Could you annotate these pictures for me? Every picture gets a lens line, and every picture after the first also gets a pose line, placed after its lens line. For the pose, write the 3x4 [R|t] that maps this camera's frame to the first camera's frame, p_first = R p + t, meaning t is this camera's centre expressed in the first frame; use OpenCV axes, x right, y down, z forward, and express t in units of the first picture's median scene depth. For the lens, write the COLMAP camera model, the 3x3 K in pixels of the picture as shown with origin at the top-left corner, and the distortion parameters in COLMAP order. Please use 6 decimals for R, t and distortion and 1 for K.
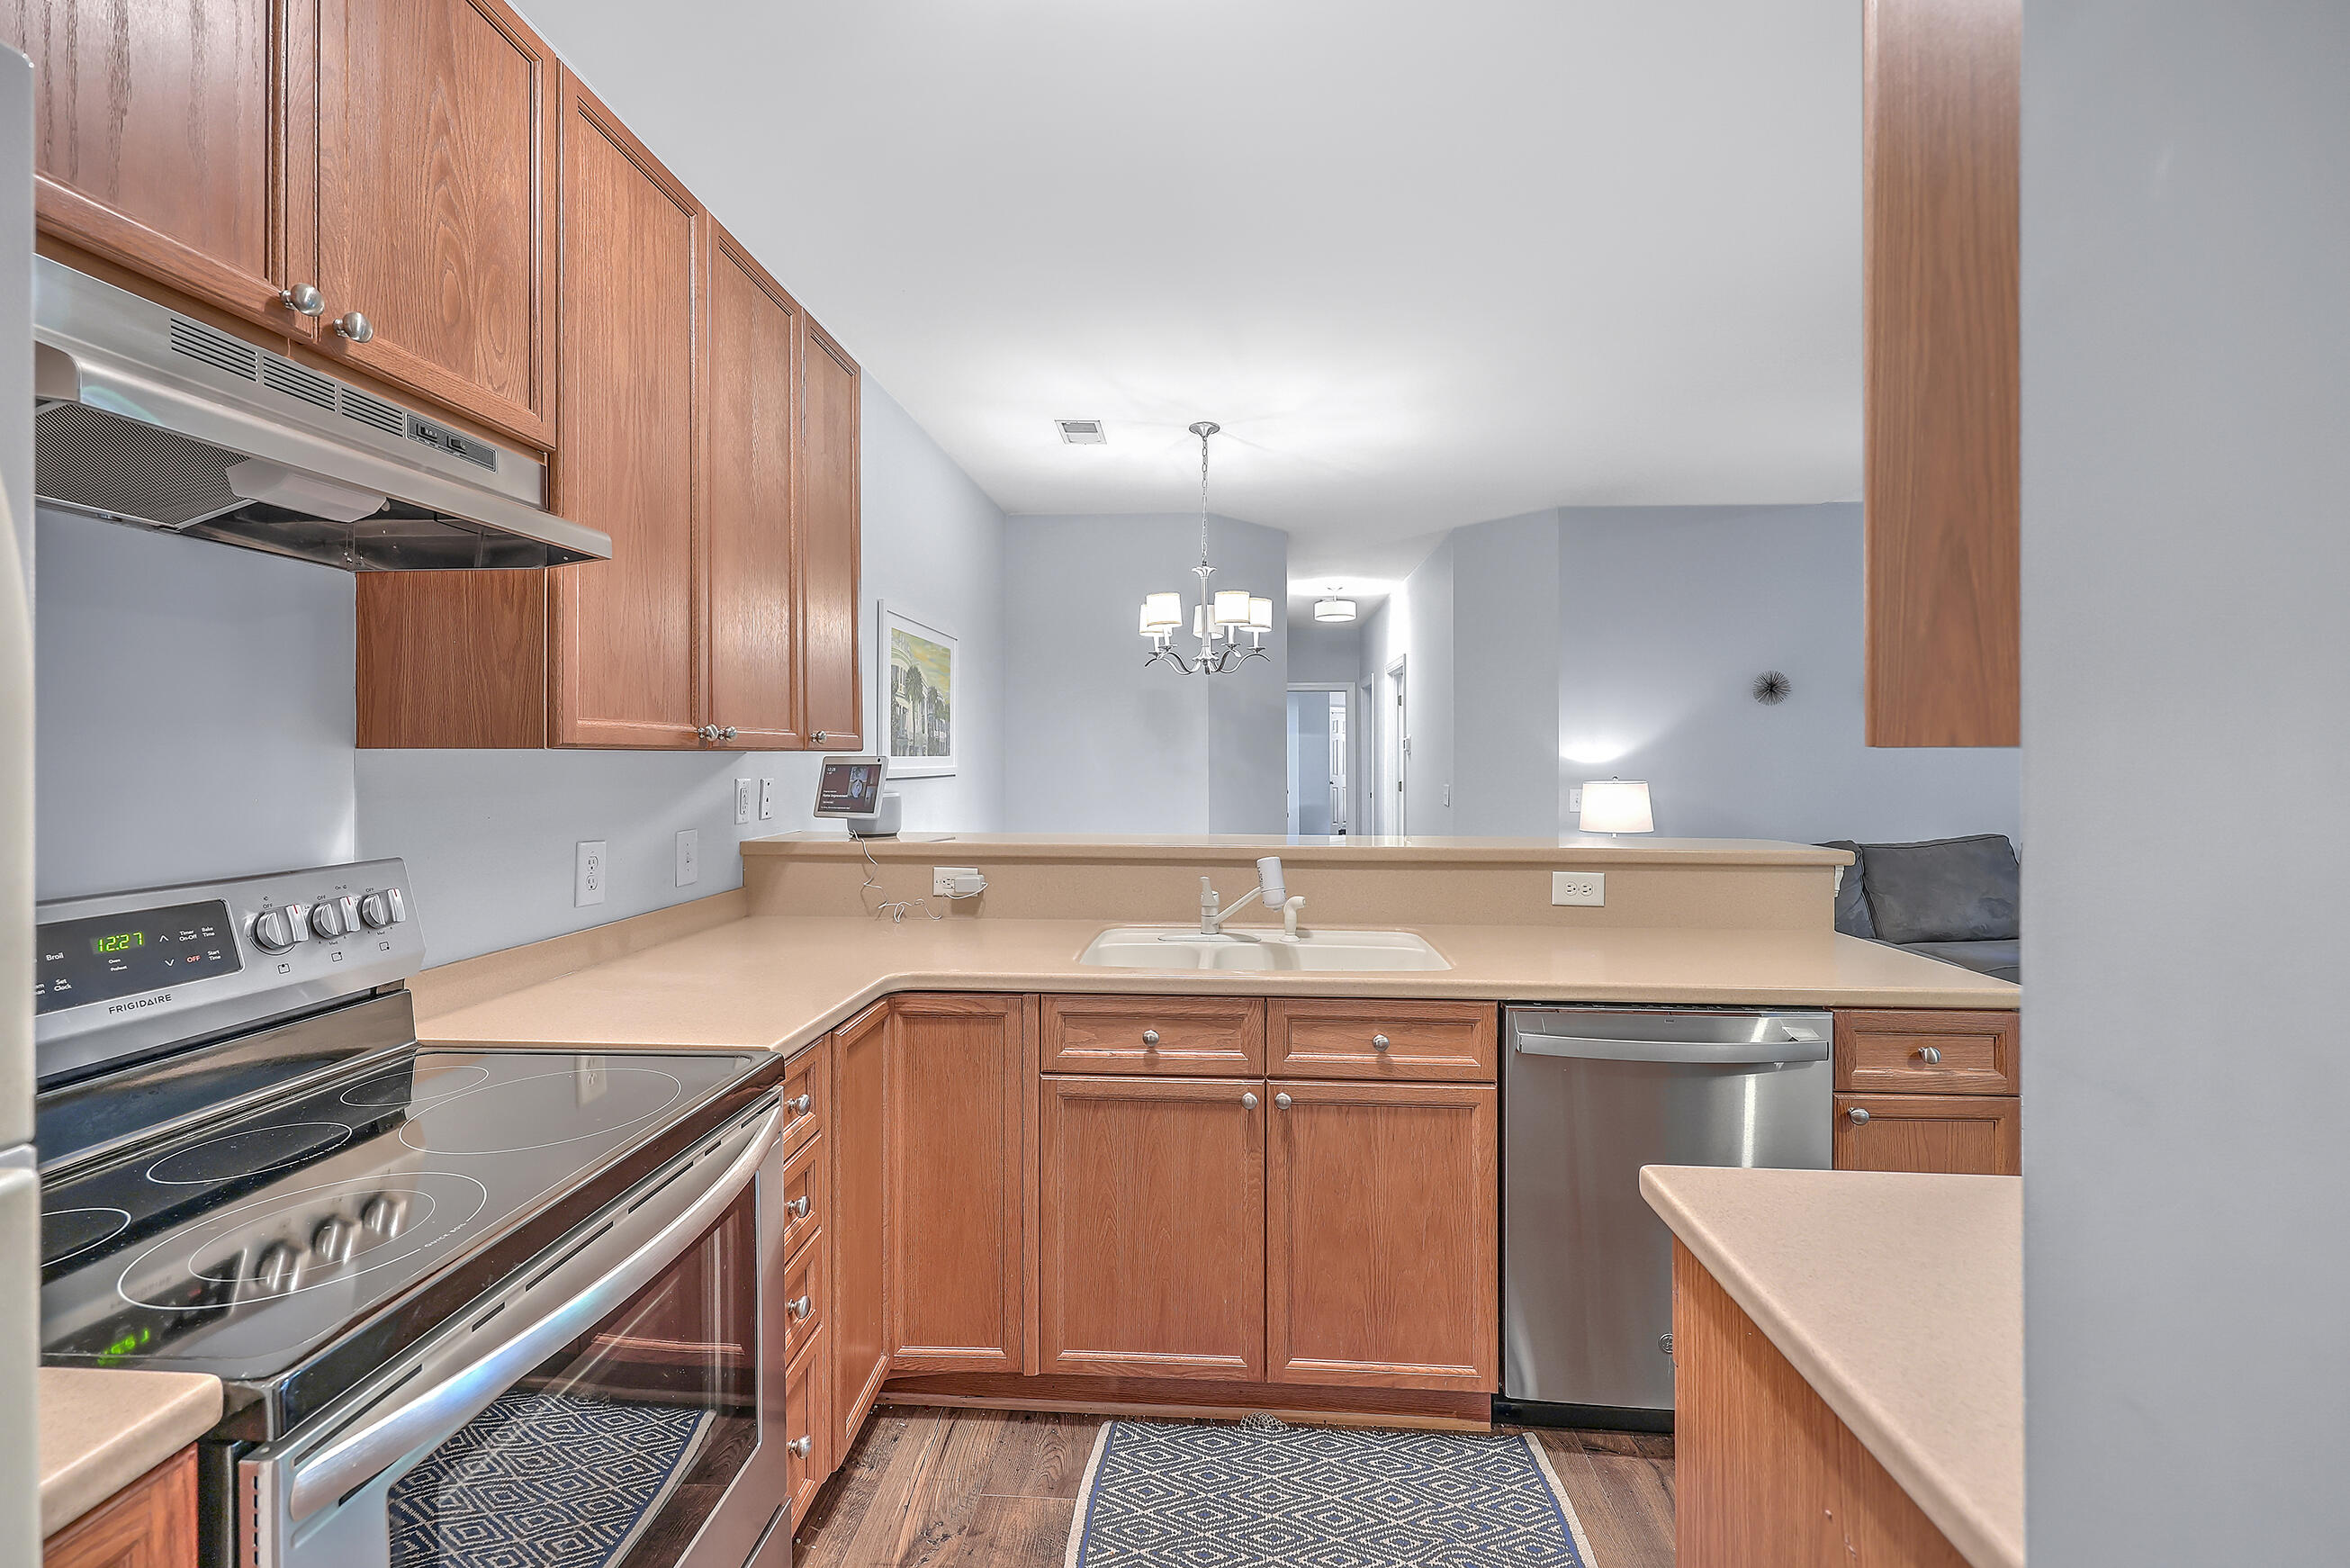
lens RADIAL K [[966.0, 0, 1175.5], [0, 966.0, 753.8], [0, 0, 1]] dist [-0.000971, -0.000098]
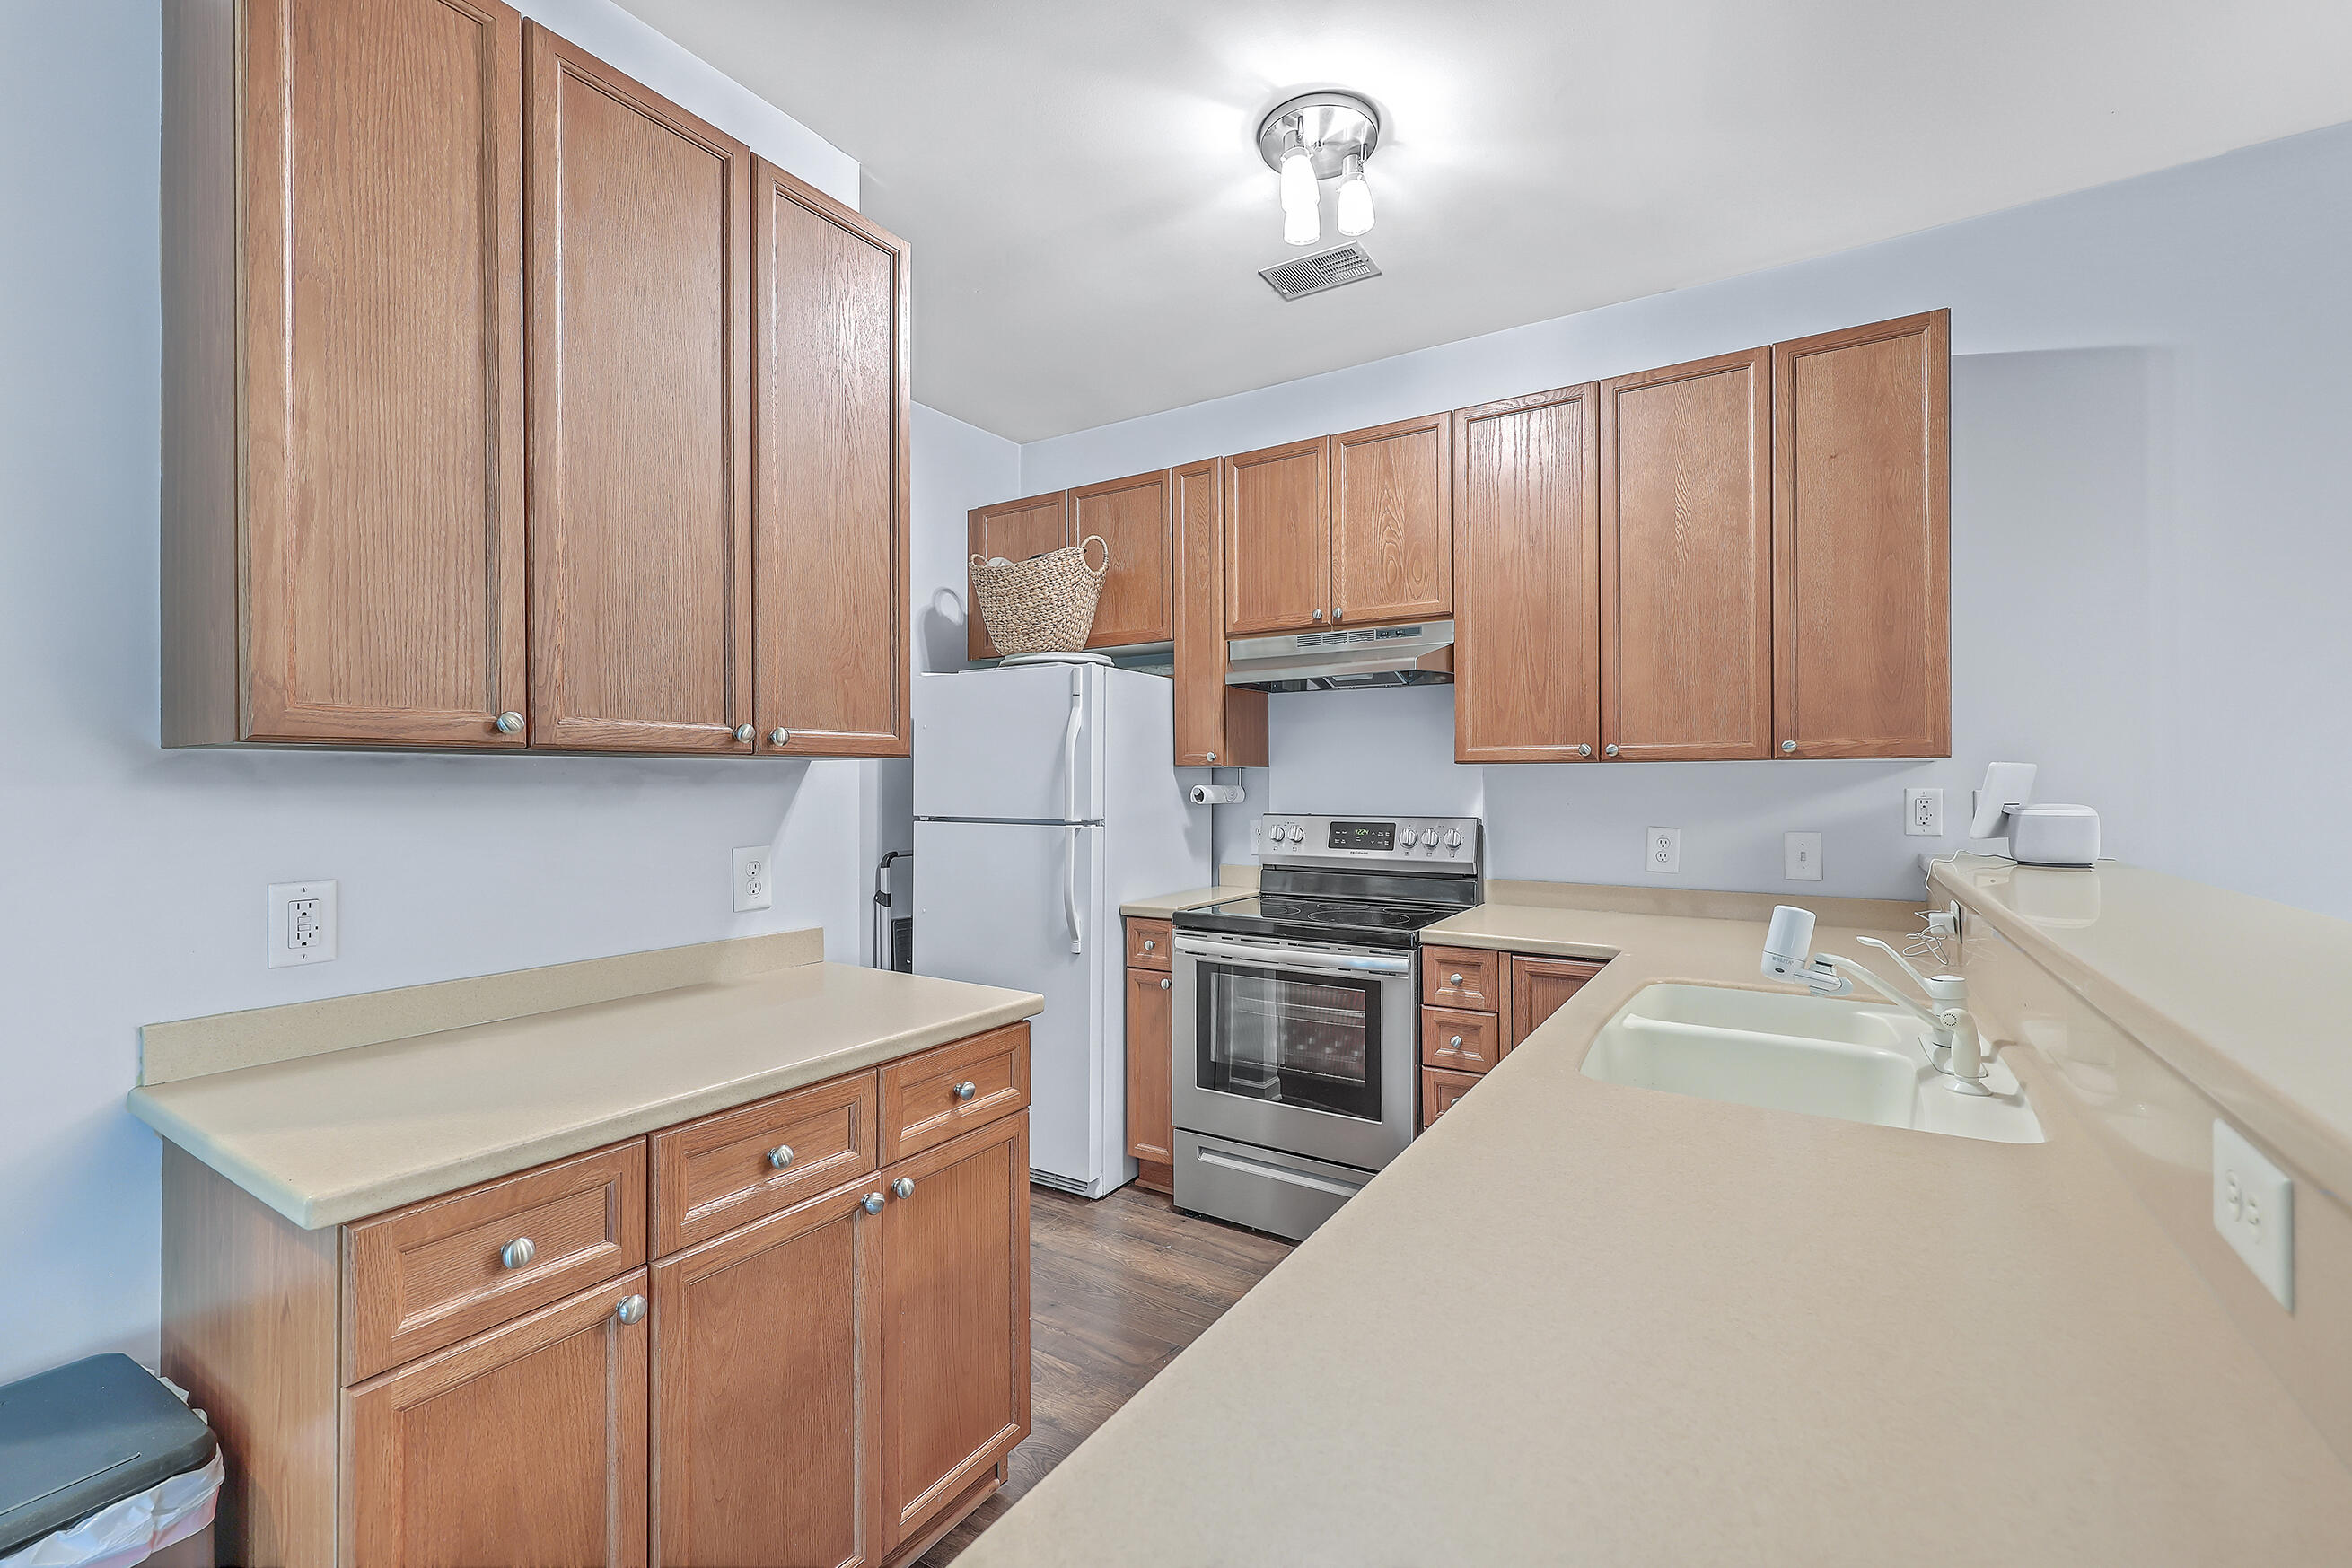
lens RADIAL K [[978.9, 0, 1180.7], [0, 978.9, 778.1], [0, 0, 1]] dist [-0.000438, -0.000214]
pose [[-0.482177, -0.002625, -0.876070, 0.807324], [0.003739, 0.999980, -0.005054, 0.018621], [0.876066, -0.005712, -0.482157, 0.870141]]
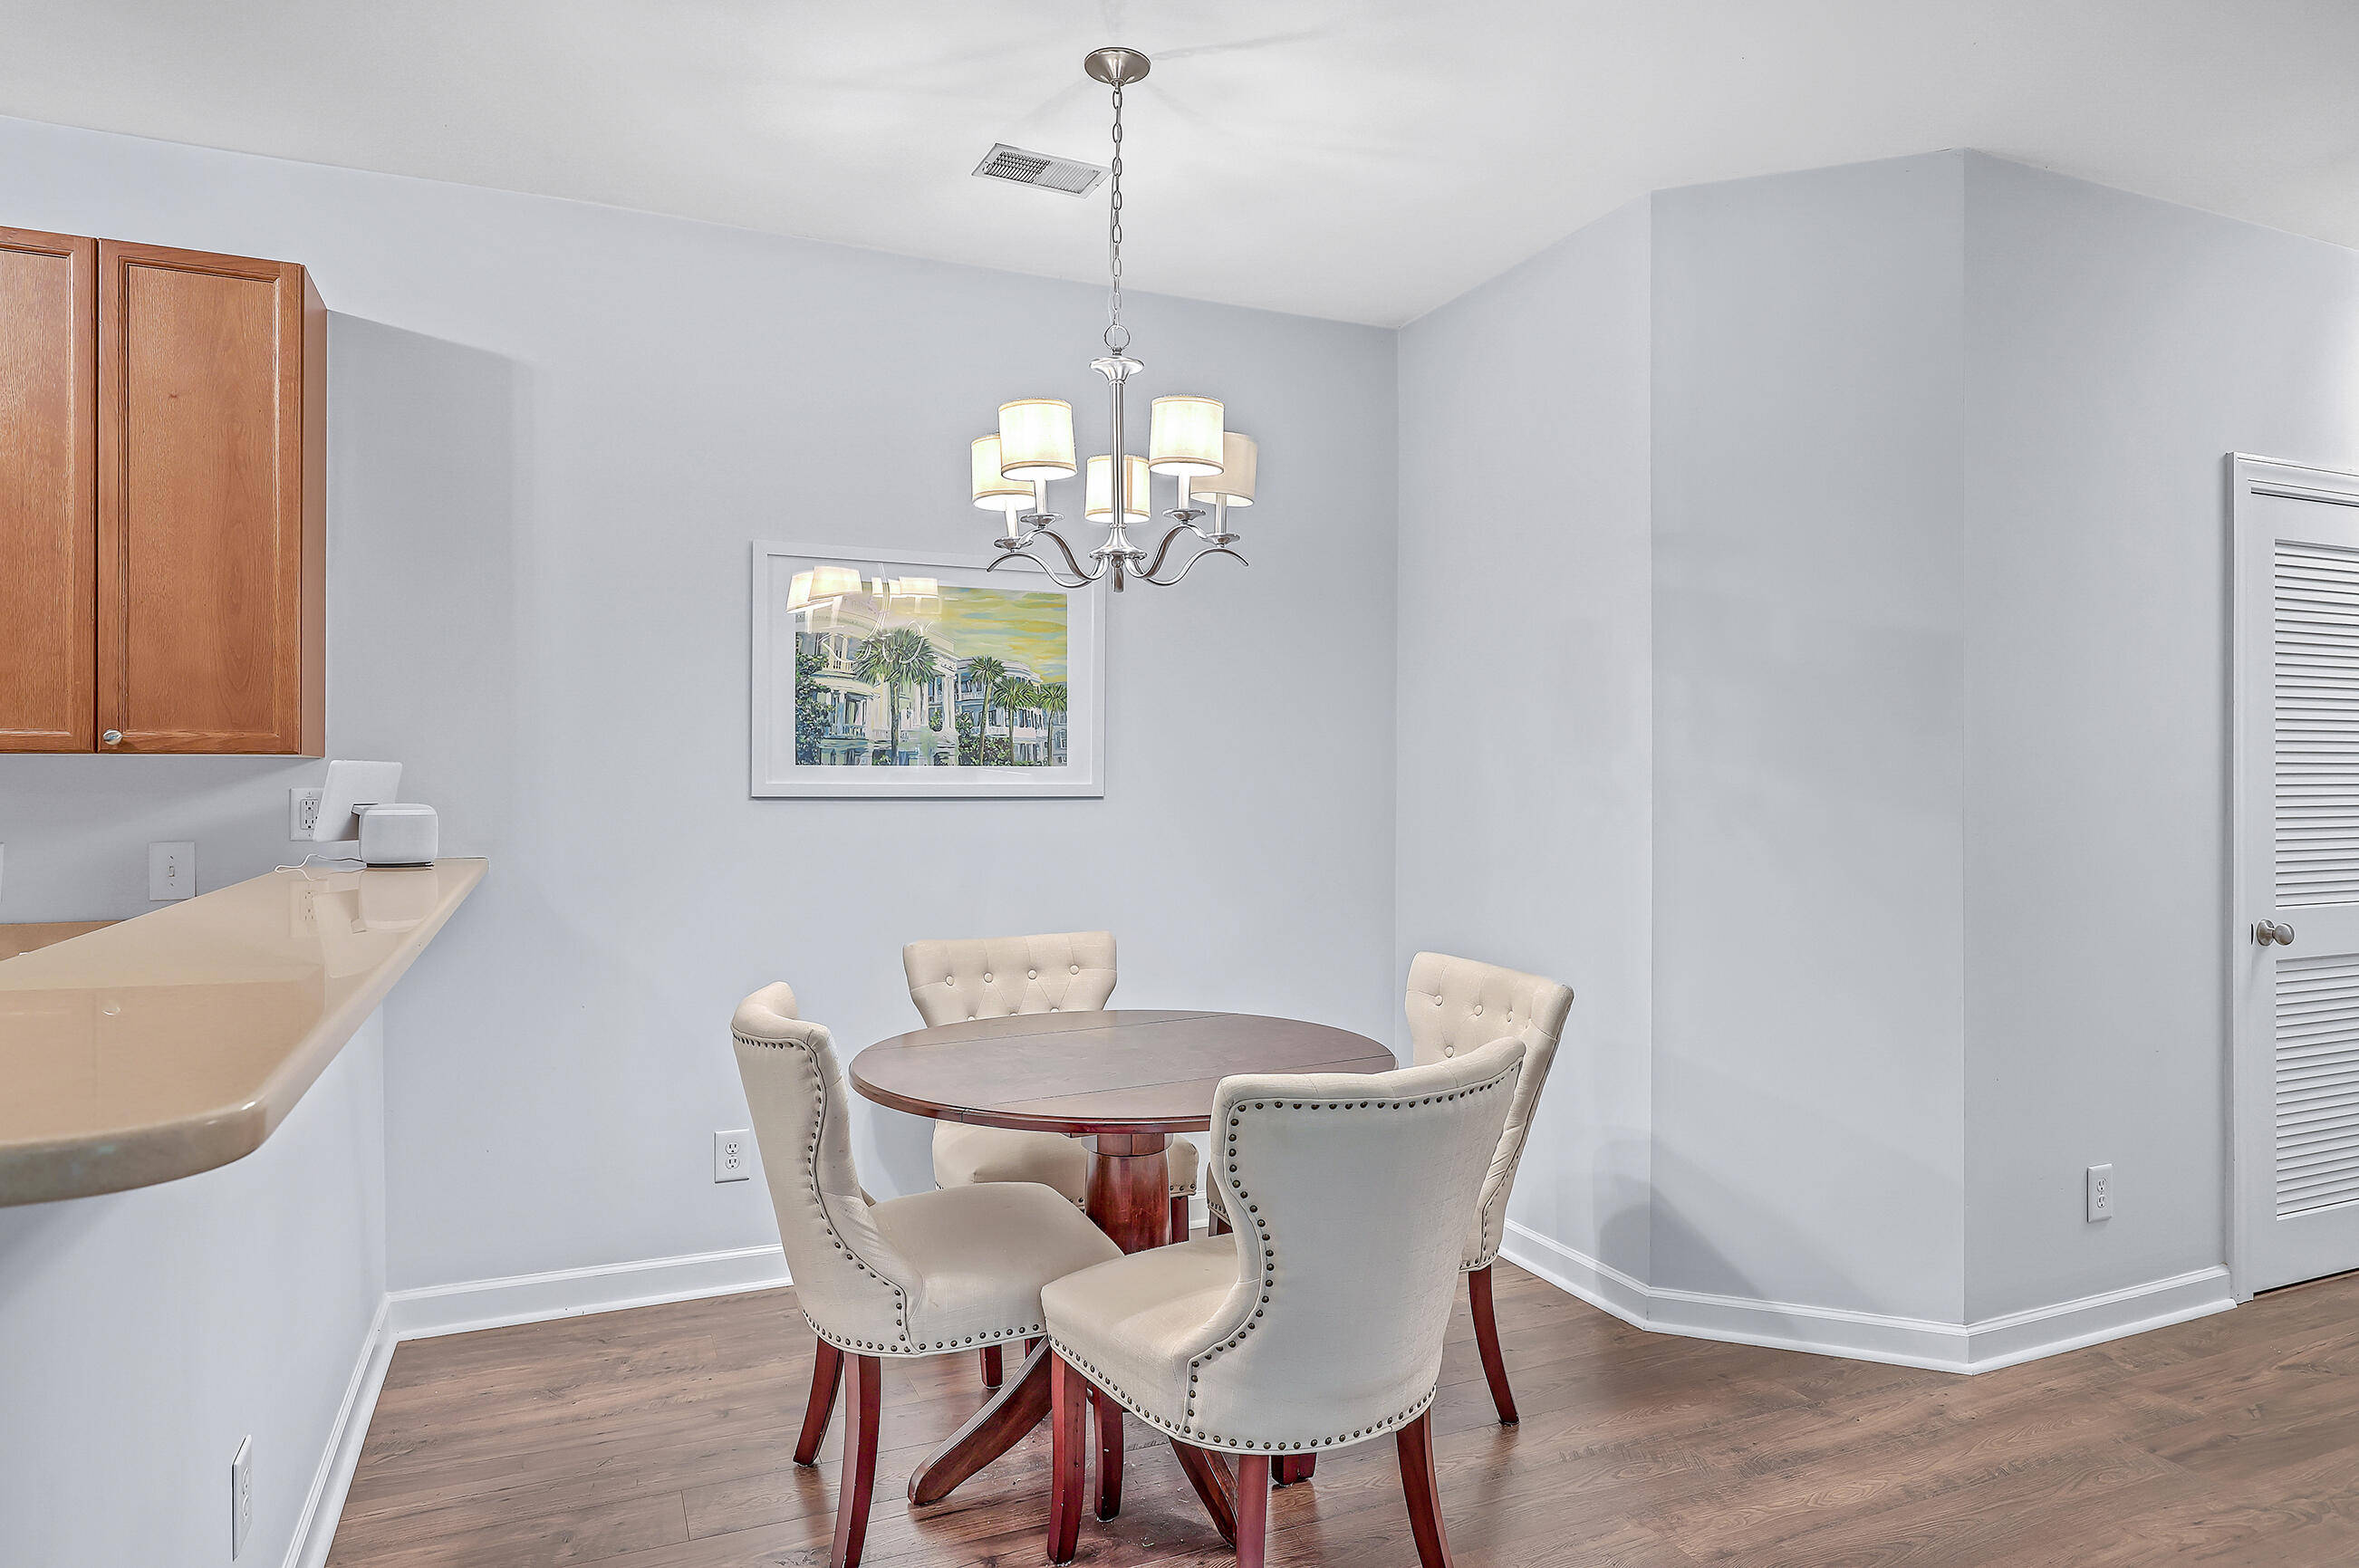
lens RADIAL K [[1411.3, 0, 1187.7], [0, 1411.3, 782.9], [0, 0, 1]] dist [0.002919, -0.000459]
pose [[0.461454, 0.002743, -0.887160, 1.090759], [0.000246, 0.999995, 0.003220, 0.018082], [0.887164, -0.001704, 0.461451, 1.177404]]
